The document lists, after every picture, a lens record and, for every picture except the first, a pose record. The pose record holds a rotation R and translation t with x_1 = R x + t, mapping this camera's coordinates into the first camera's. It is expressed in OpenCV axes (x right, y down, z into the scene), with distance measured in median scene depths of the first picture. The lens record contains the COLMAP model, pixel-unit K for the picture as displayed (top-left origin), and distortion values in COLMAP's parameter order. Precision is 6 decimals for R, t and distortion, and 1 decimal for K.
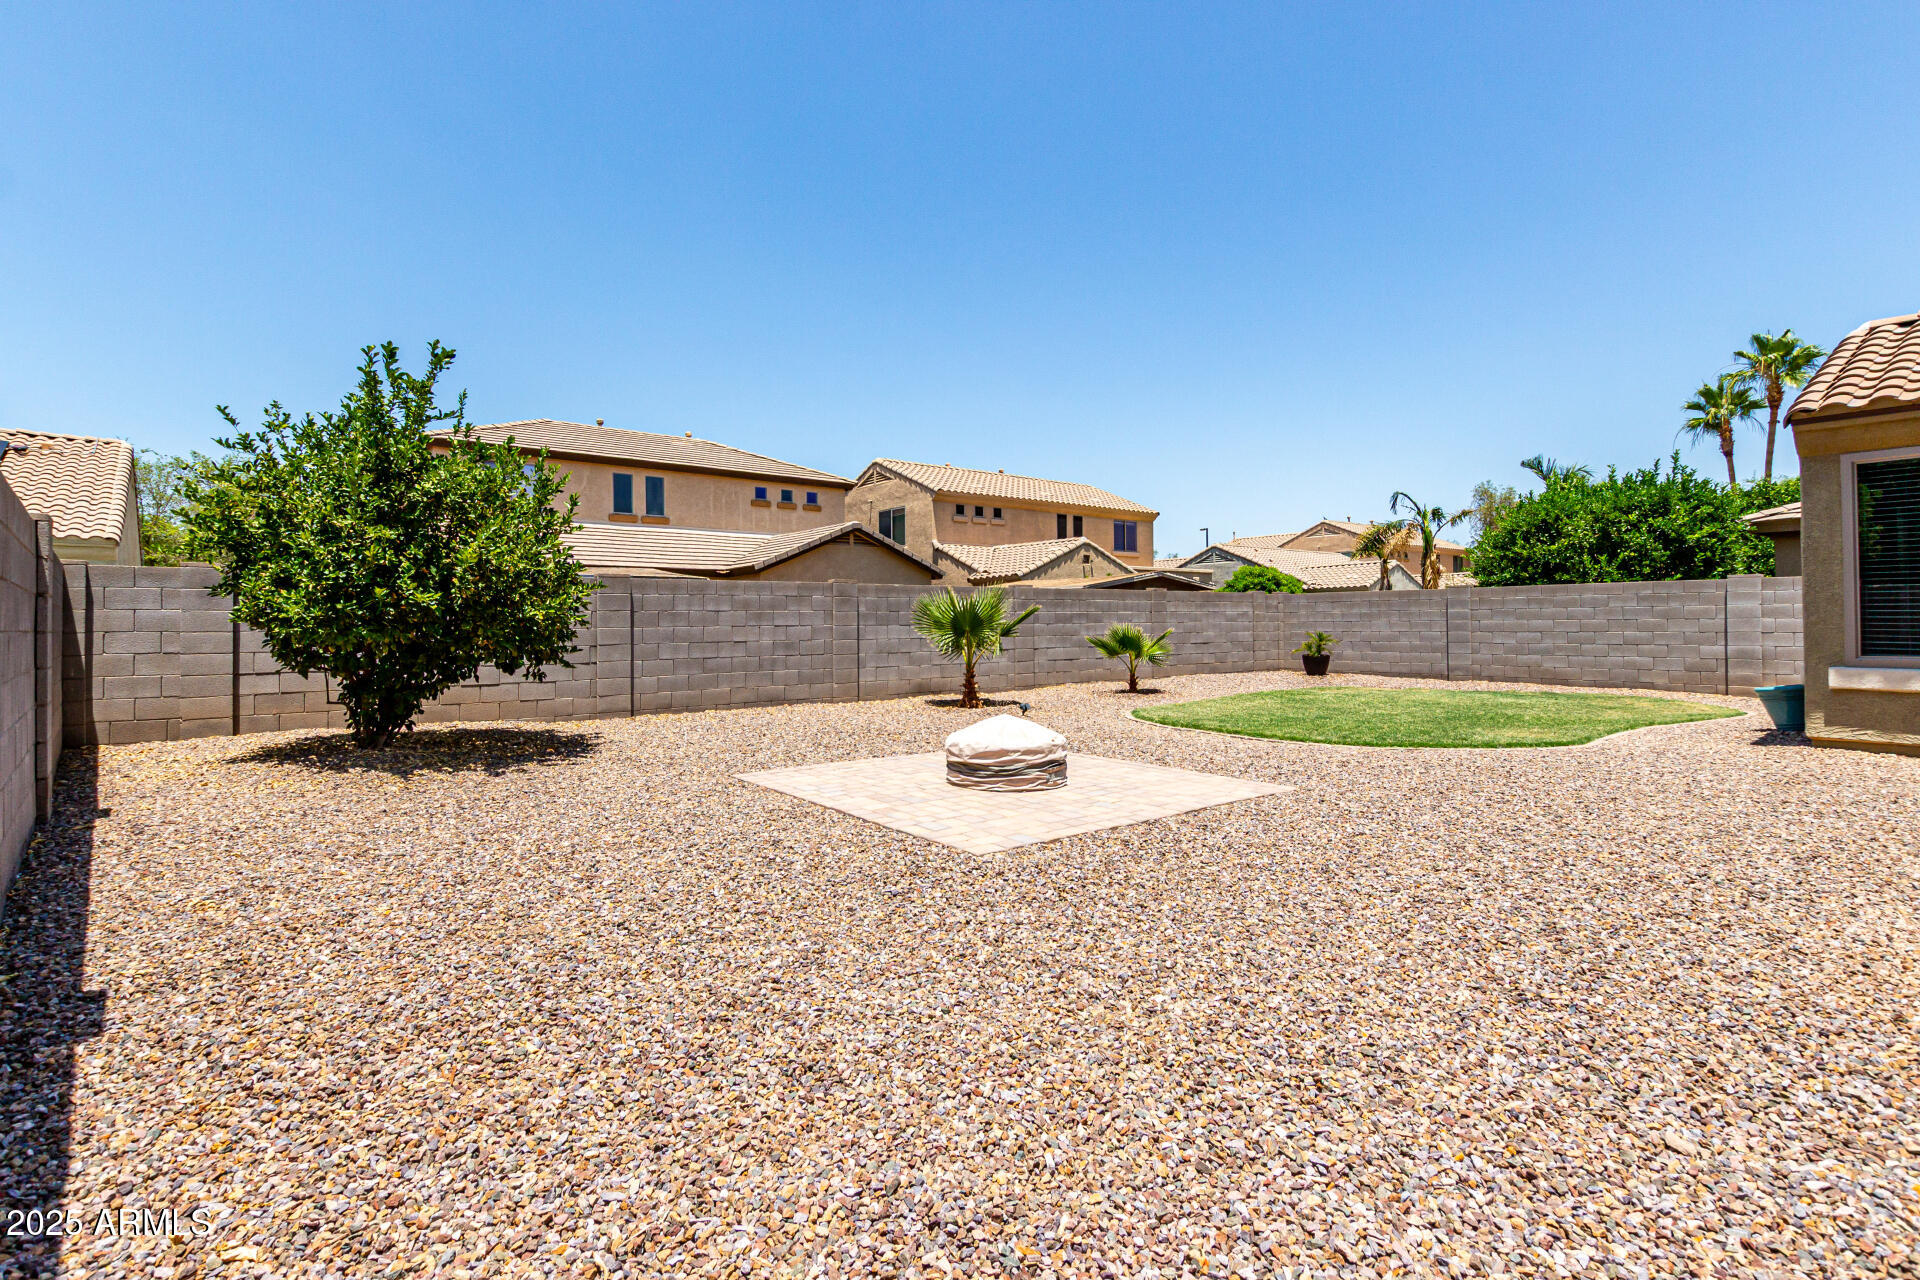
lens RADIAL K [[883.4, 0, 958.4], [0, 883.4, 628.5], [0, 0, 1]] dist [0.002867, -0.000157]
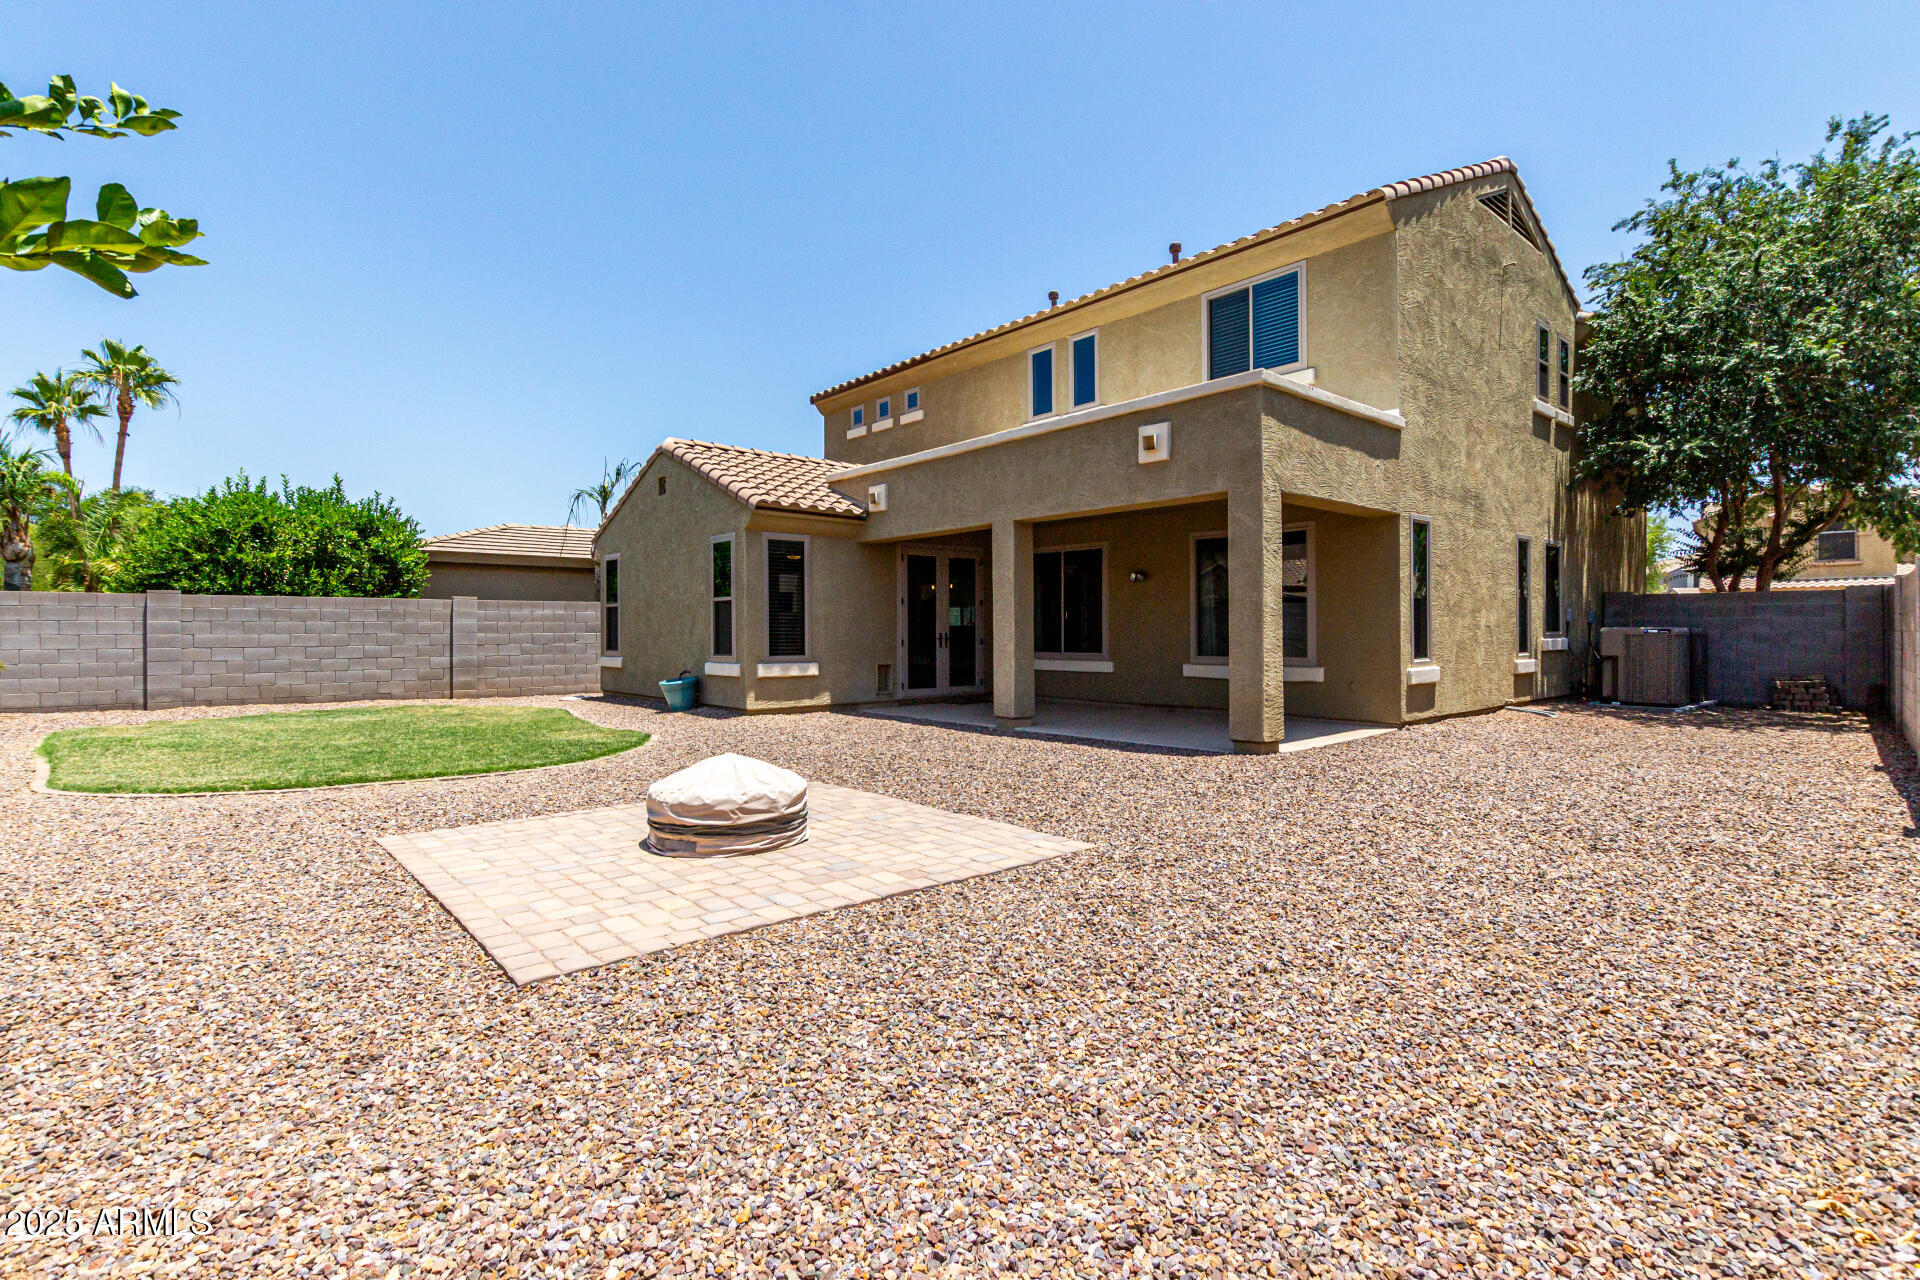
lens RADIAL K [[883.4, 0, 958.4], [0, 883.4, 628.5], [0, 0, 1]] dist [0.002867, -0.000157]
pose [[-0.040623, 0.008902, 0.999135, -0.305255], [0.008310, 0.999929, -0.008571, -0.001754], [-0.999140, 0.007955, -0.040694, 0.348429]]
